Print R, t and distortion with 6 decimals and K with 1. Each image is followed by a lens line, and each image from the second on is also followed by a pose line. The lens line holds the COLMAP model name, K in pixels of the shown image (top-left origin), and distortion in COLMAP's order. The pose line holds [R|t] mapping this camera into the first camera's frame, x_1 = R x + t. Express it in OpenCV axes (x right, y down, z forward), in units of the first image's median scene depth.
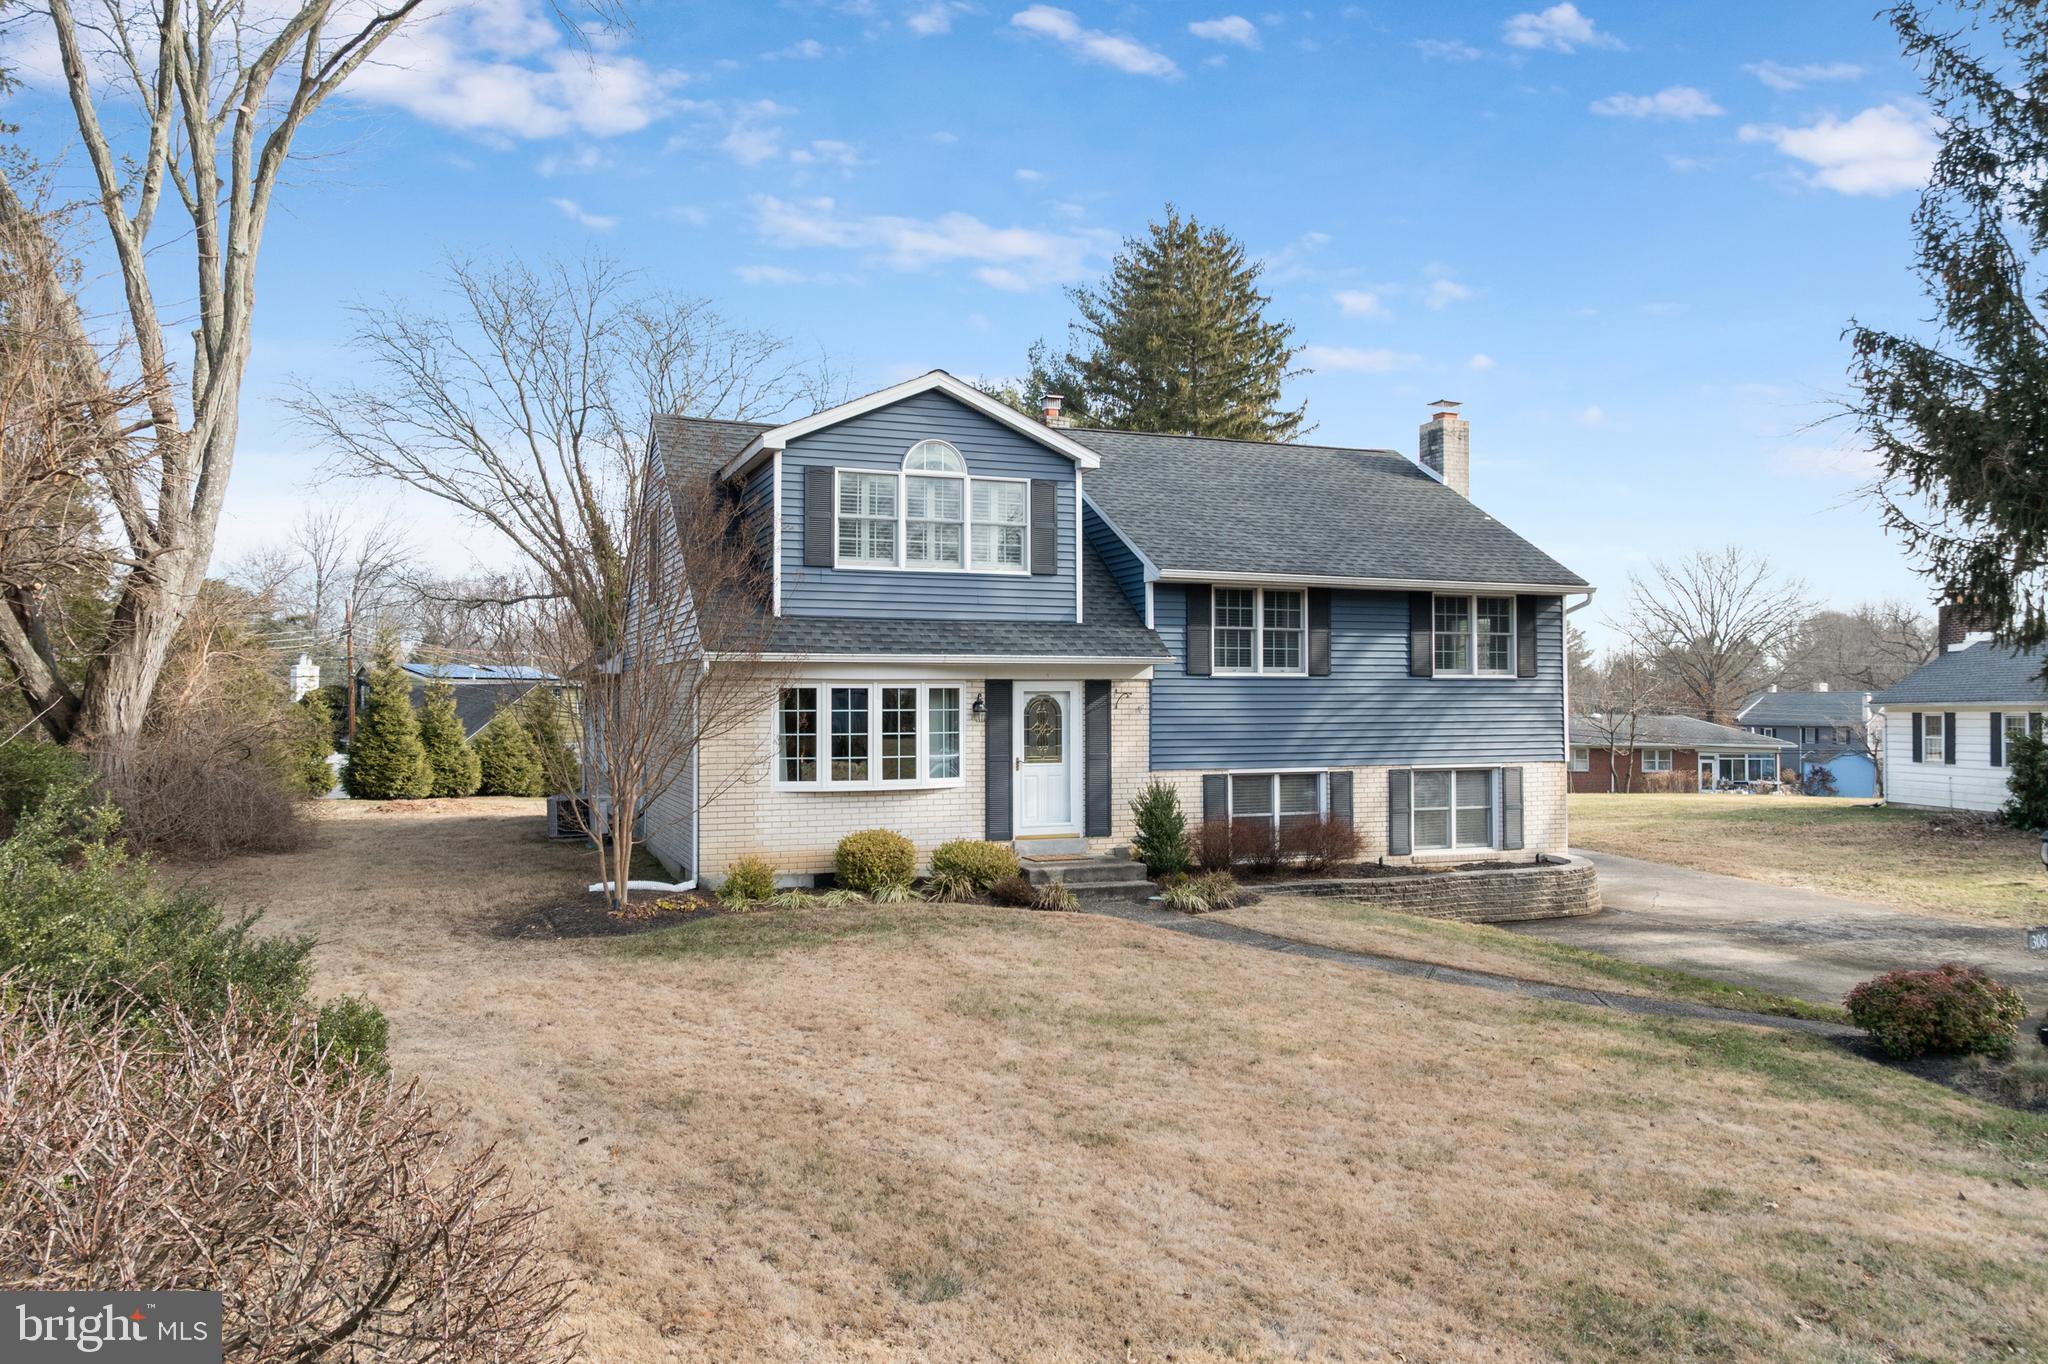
lens RADIAL K [[1458.1, 0, 1024.1], [0, 1458.1, 695.1], [0, 0, 1]] dist [-0.041126, 0.015116]
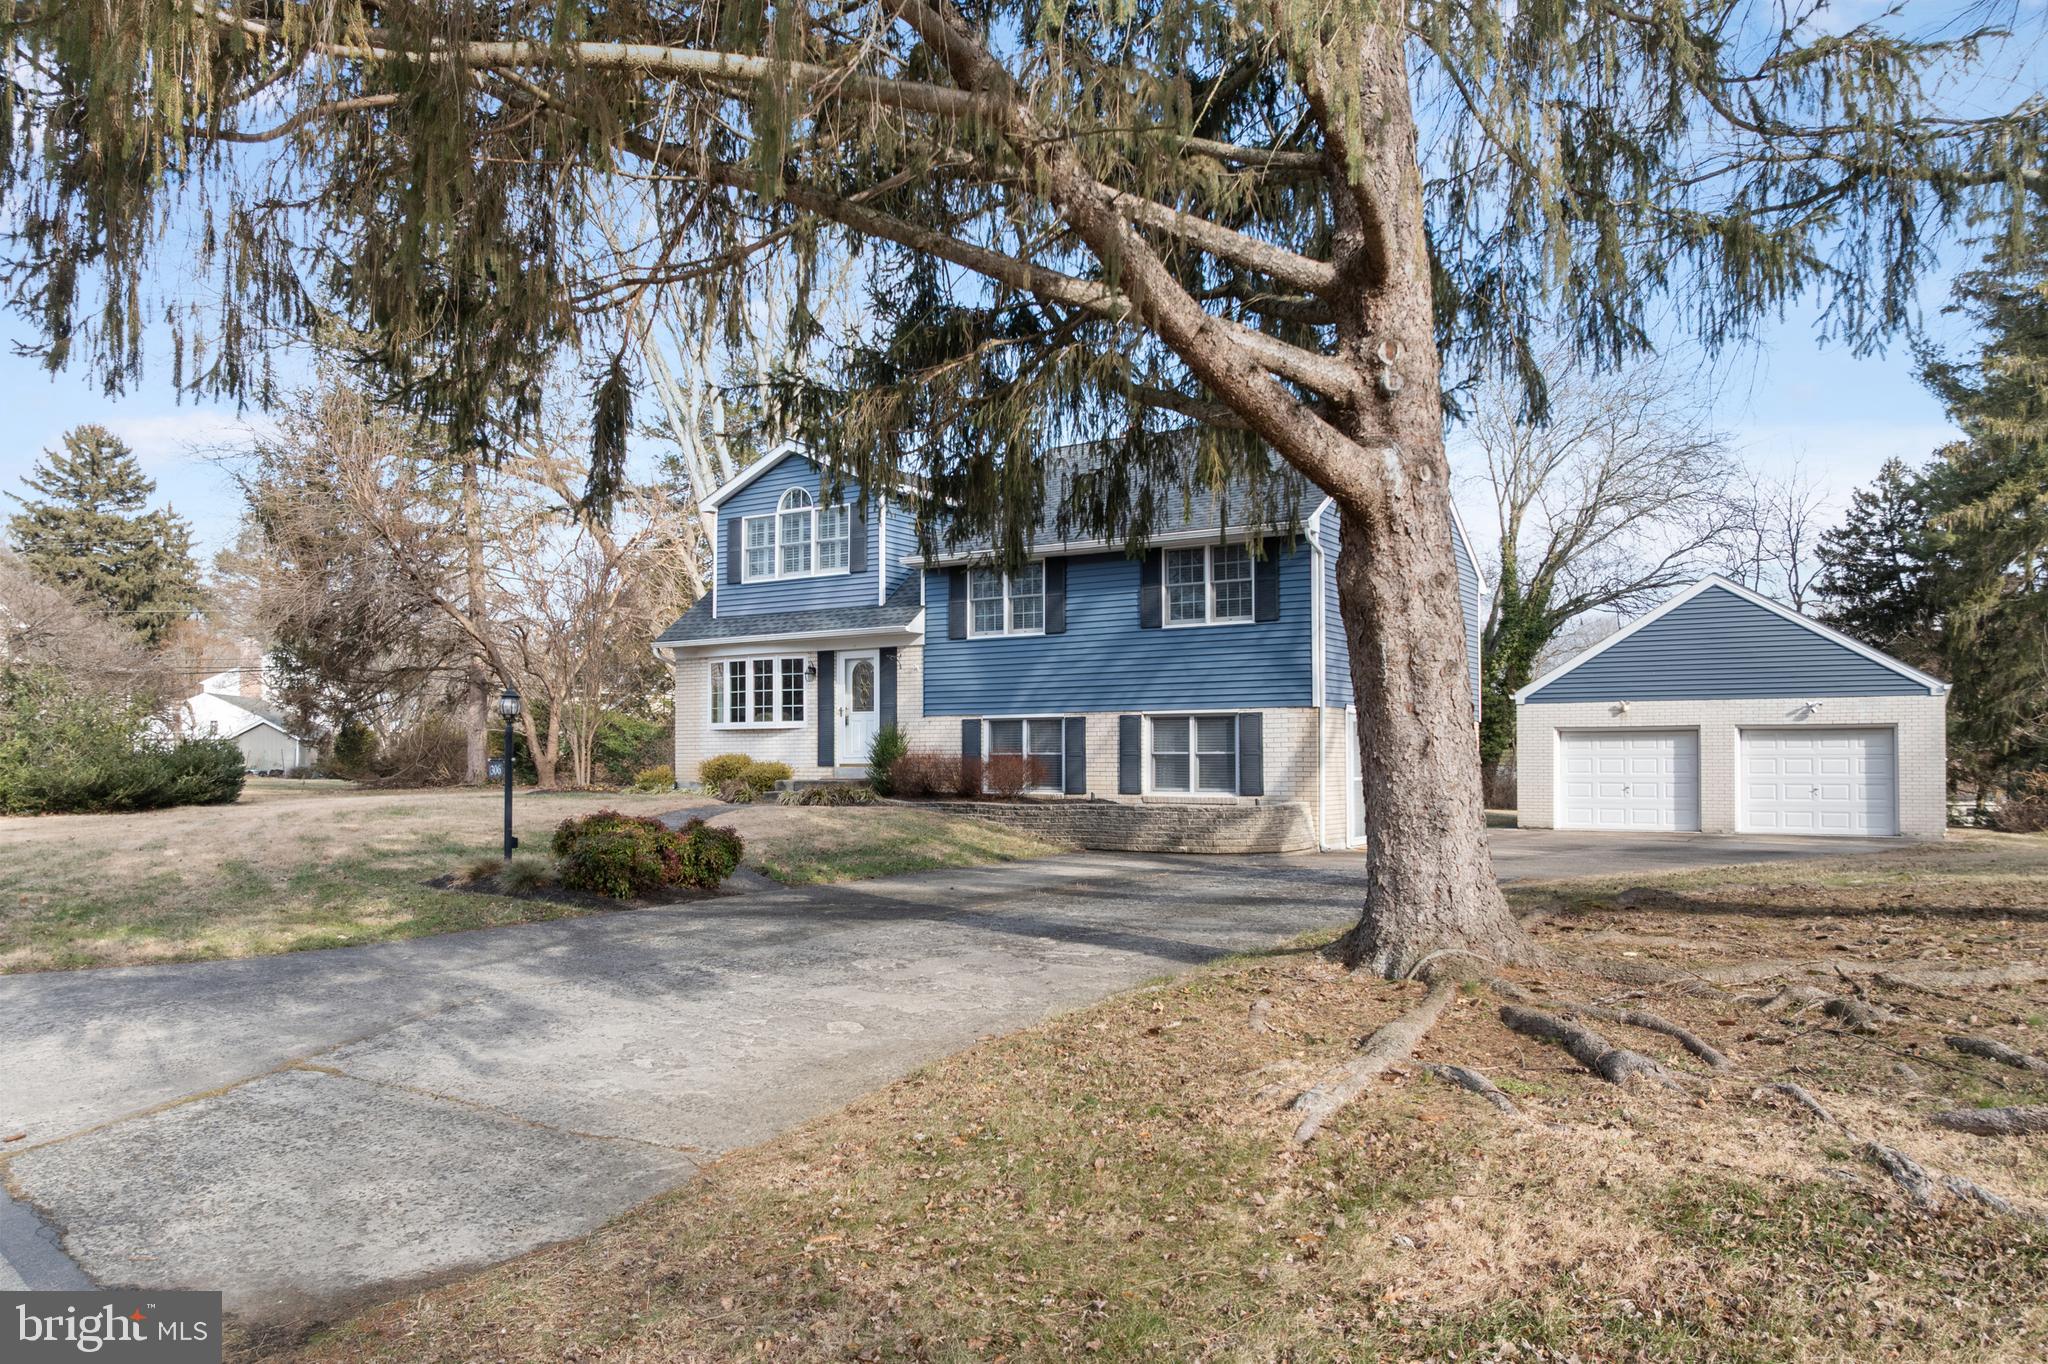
lens RADIAL K [[1458.1, 0, 1049.6], [0, 1458.1, 721.6], [0, 0, 1]] dist [-0.041126, 0.015116]
pose [[0.592096, -0.013414, -0.805756, 1.203631], [0.019038, 0.999815, -0.002655, 0.063497], [0.805643, -0.013768, 0.592242, 0.336325]]
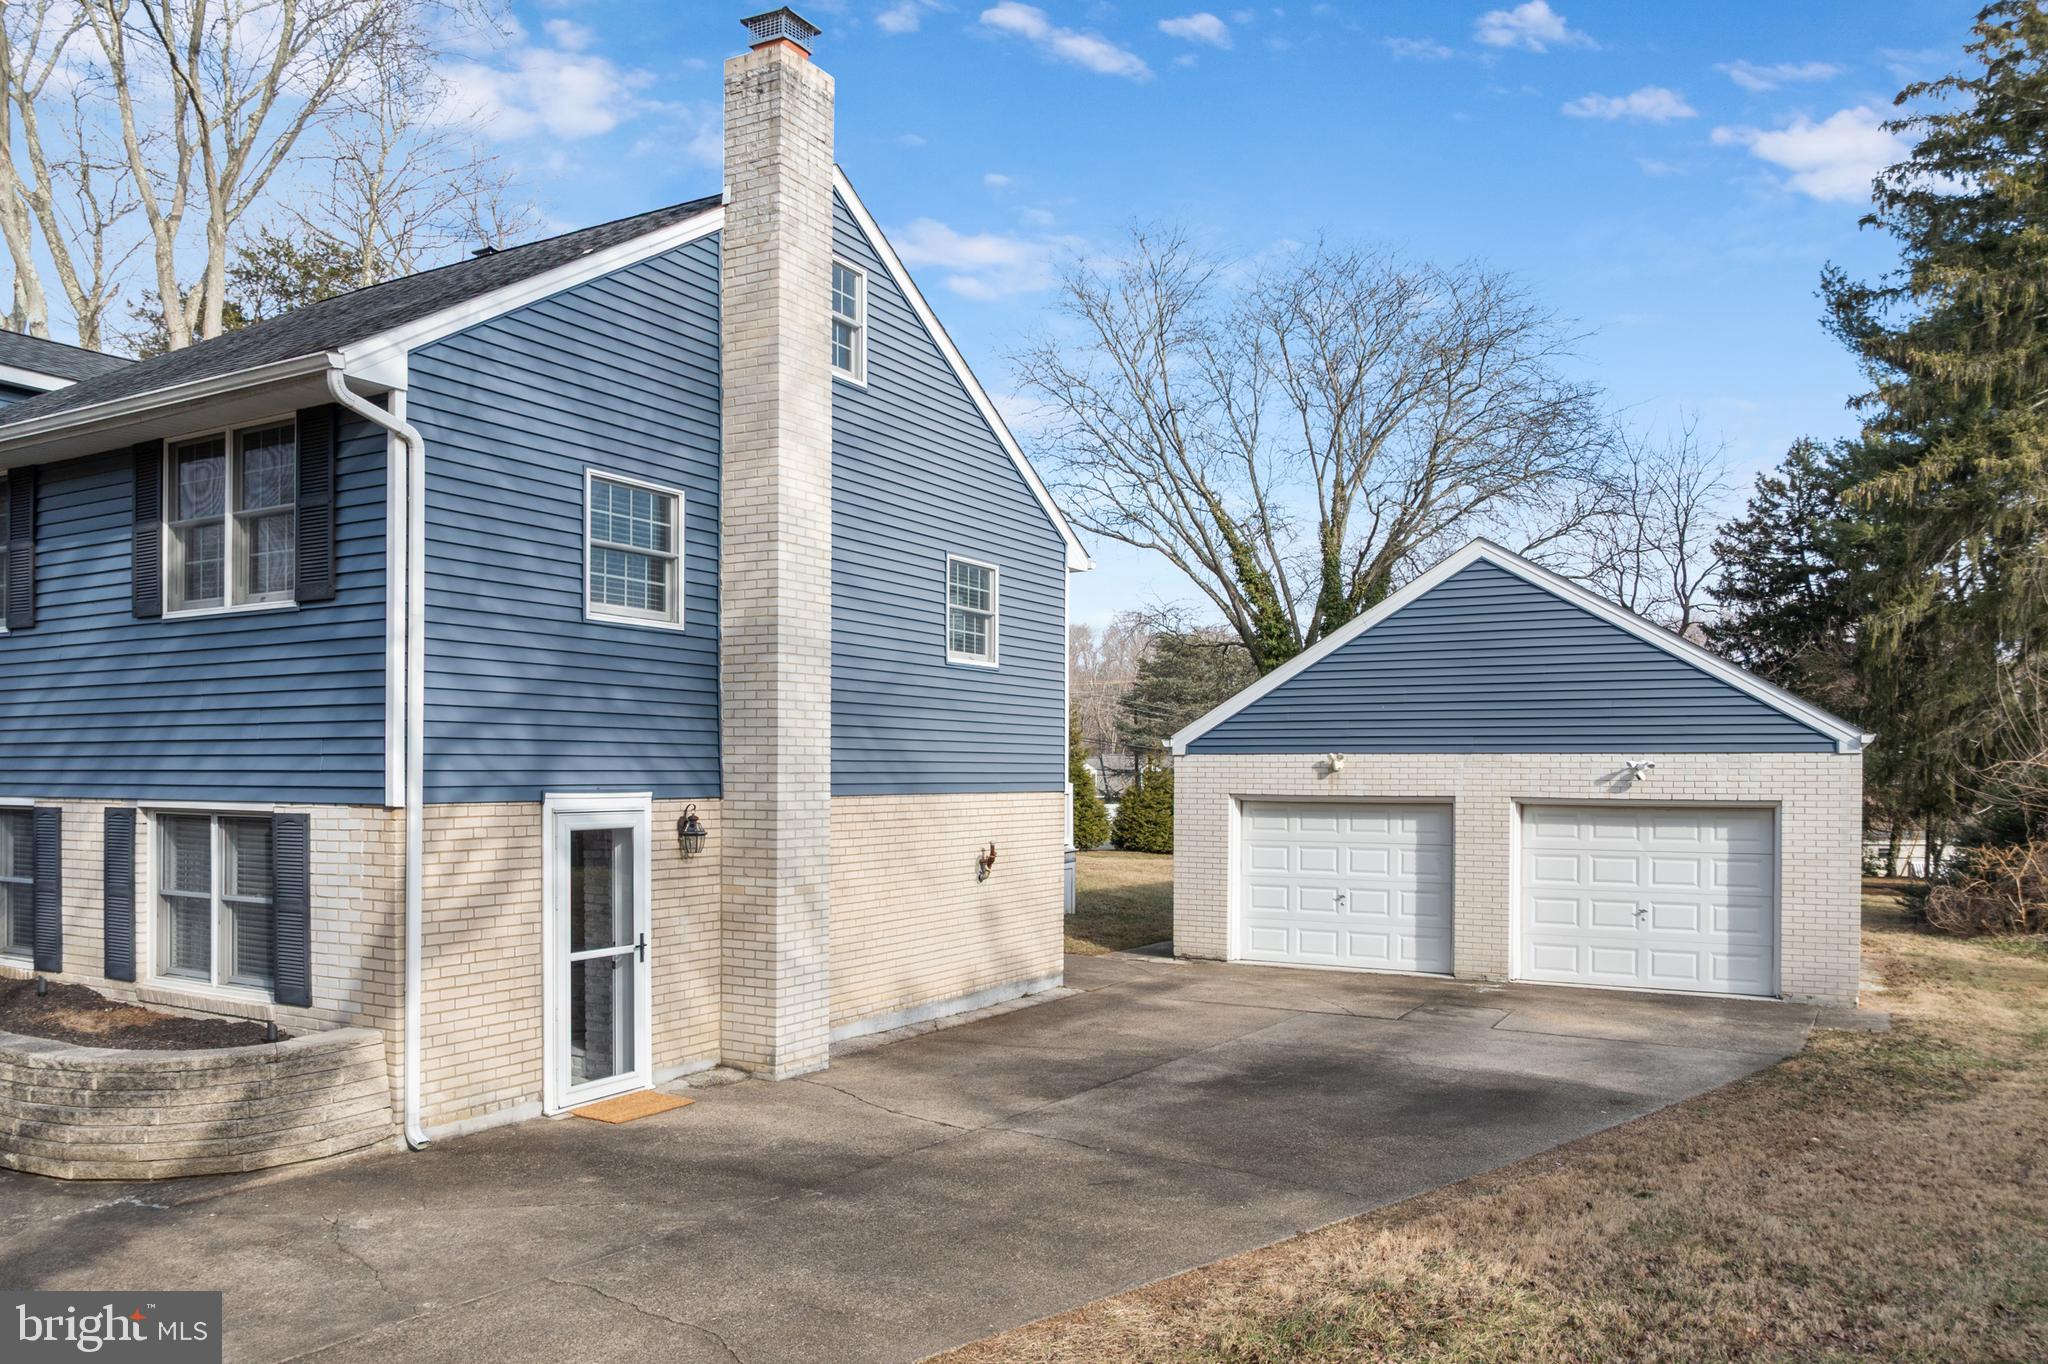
lens RADIAL K [[1458.1, 0, 1068.5], [0, 1458.1, 746.0], [0, 0, 1]] dist [-0.041126, 0.015116]
pose [[0.636898, -0.000244, -0.770948, 0.925106], [0.013915, 0.999841, 0.011179, 0.031853], [0.770823, -0.017848, 0.636800, 1.027138]]
